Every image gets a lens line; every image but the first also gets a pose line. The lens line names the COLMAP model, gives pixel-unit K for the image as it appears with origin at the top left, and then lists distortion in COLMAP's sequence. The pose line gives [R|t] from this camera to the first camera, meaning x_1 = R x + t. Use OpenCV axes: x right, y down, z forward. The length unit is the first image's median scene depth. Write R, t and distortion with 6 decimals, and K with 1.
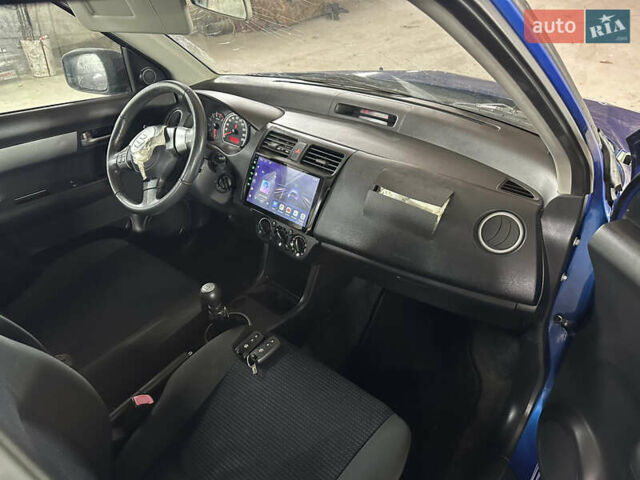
lens RADIAL K [[437.9, 0, 317.3], [0, 437.9, 236.7], [0, 0, 1]] dist [0.102636, -0.182909]
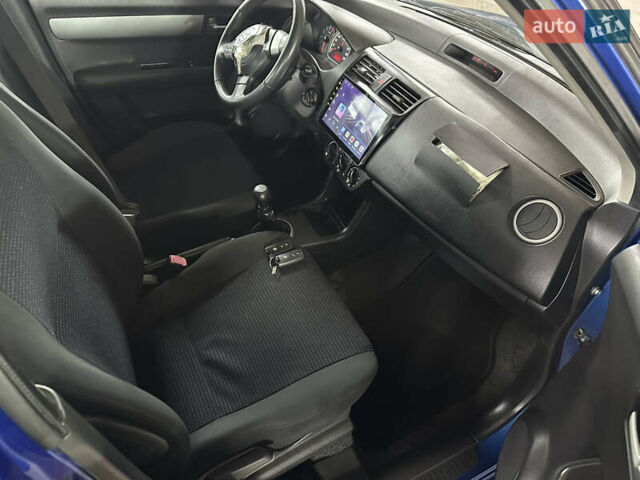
lens RADIAL K [[437.9, 0, 317.3], [0, 437.9, 236.7], [0, 0, 1]] dist [0.102636, -0.182909]
pose [[0.917209, 0.327541, -0.226814, 0.161238], [-0.290007, 0.939247, 0.183608, -0.011826], [0.273173, -0.102630, 0.956475, -0.013361]]
